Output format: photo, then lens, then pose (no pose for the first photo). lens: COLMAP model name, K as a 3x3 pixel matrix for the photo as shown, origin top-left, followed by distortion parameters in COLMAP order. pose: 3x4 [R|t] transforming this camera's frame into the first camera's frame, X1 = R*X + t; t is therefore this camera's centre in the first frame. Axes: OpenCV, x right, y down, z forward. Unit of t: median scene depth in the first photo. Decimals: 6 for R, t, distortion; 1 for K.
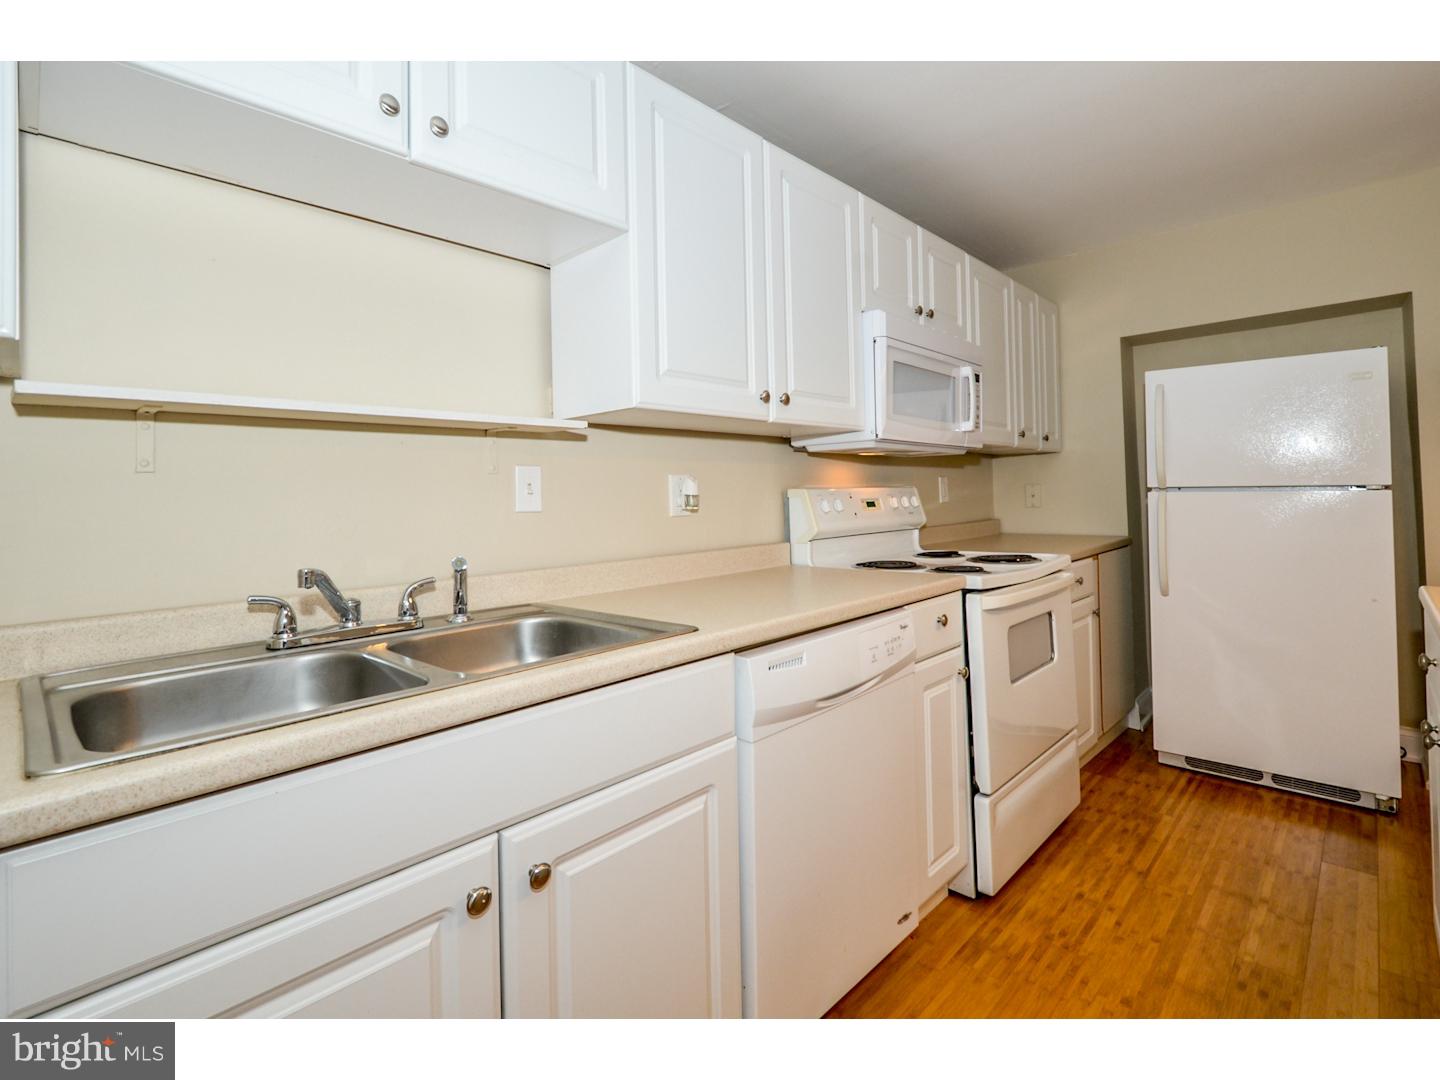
lens RADIAL K [[679.6, 0, 708.0], [0, 679.6, 492.8], [0, 0, 1]] dist [0.003956, -0.002015]
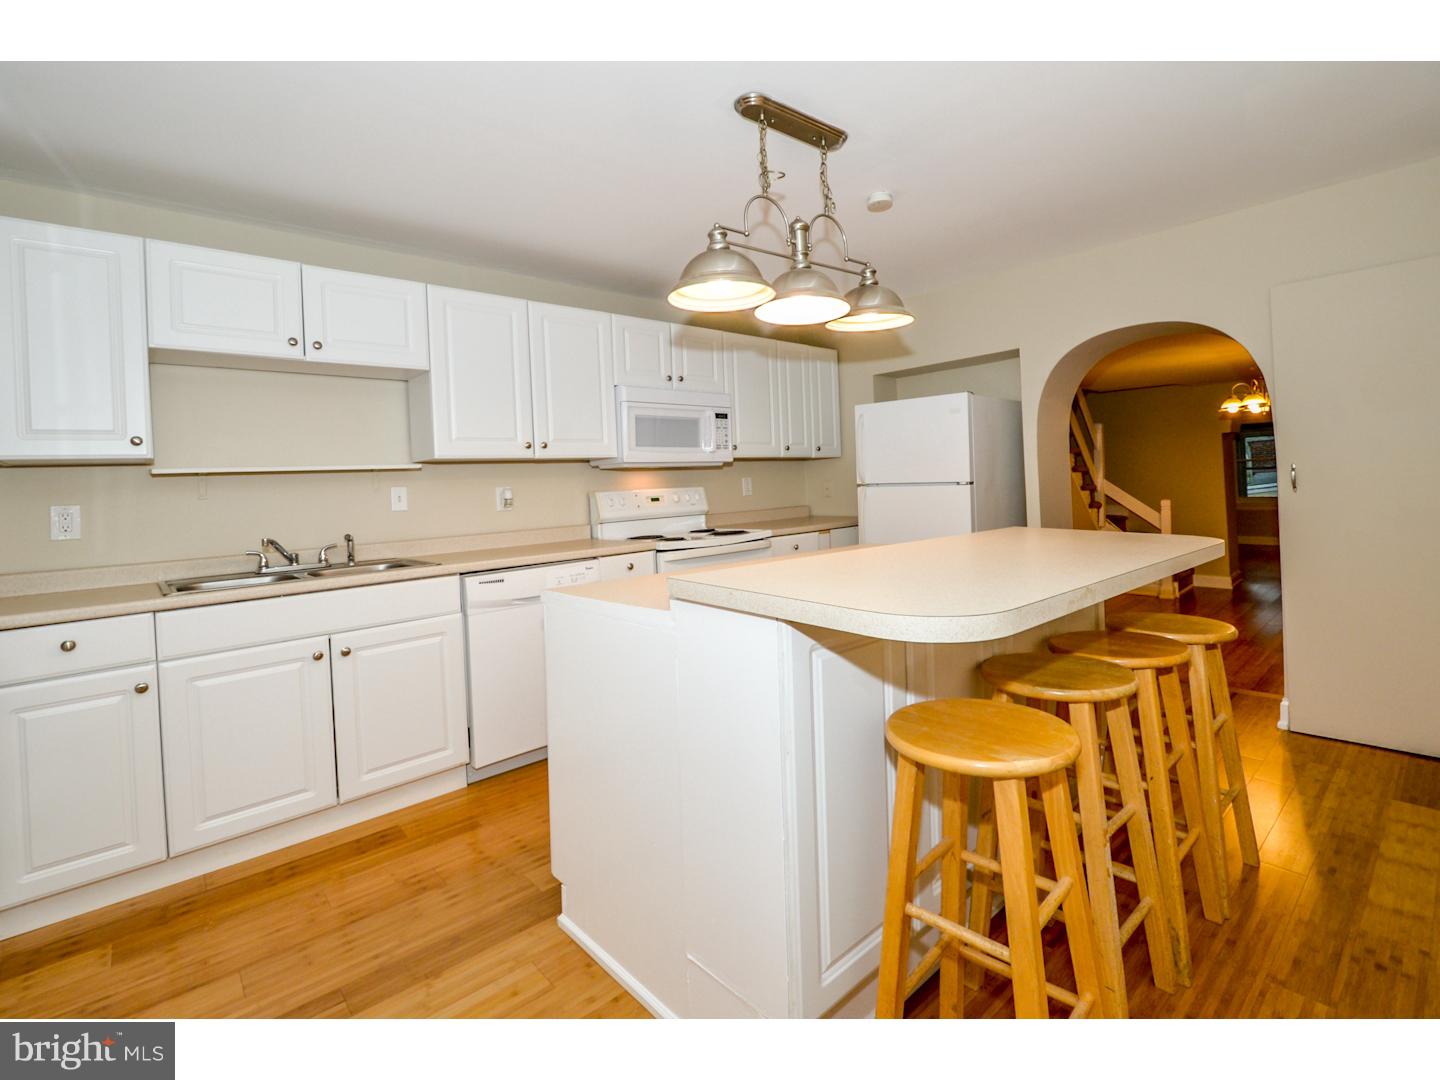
lens RADIAL K [[679.6, 0, 722.1], [0, 679.6, 489.4], [0, 0, 1]] dist [0.003956, -0.002015]
pose [[0.998110, -0.019559, -0.058260, 0.666640], [0.020444, 0.999684, 0.014633, -0.036229], [0.057956, -0.015796, 0.998194, -0.745365]]
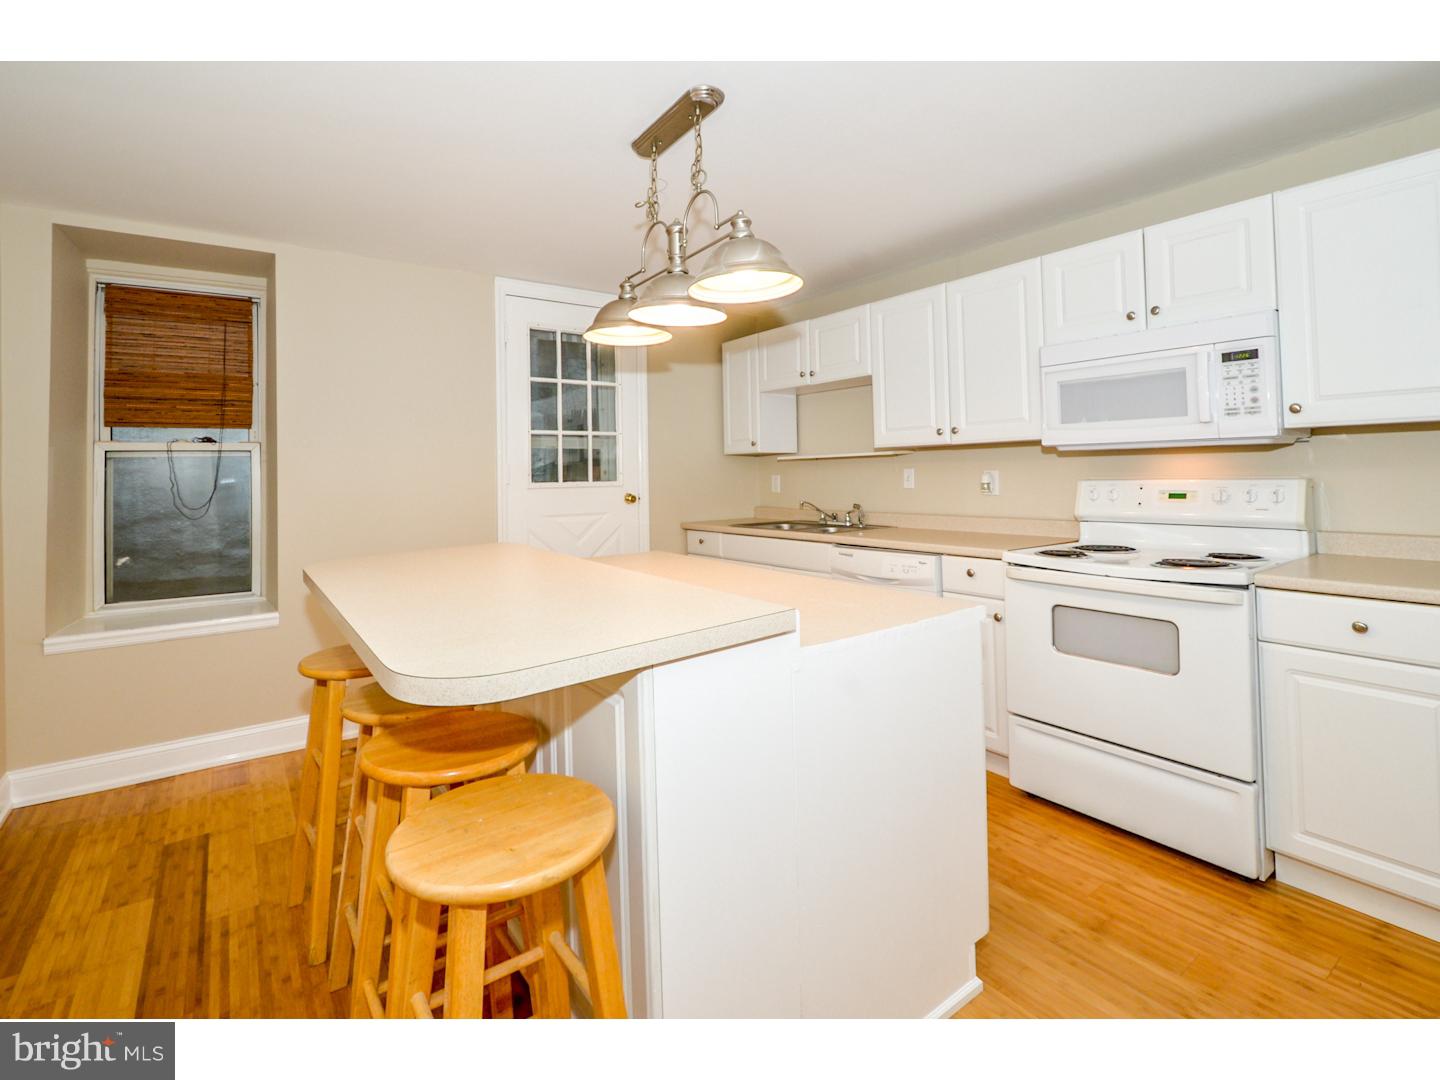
lens RADIAL K [[679.6, 0, 712.9], [0, 679.6, 472.2], [0, 0, 1]] dist [0.003956, -0.002015]
pose [[-0.166024, 0.016586, -0.985982, 1.883810], [0.014665, 0.999789, 0.014349, -0.060990], [0.986013, -0.012078, -0.166233, 0.665955]]
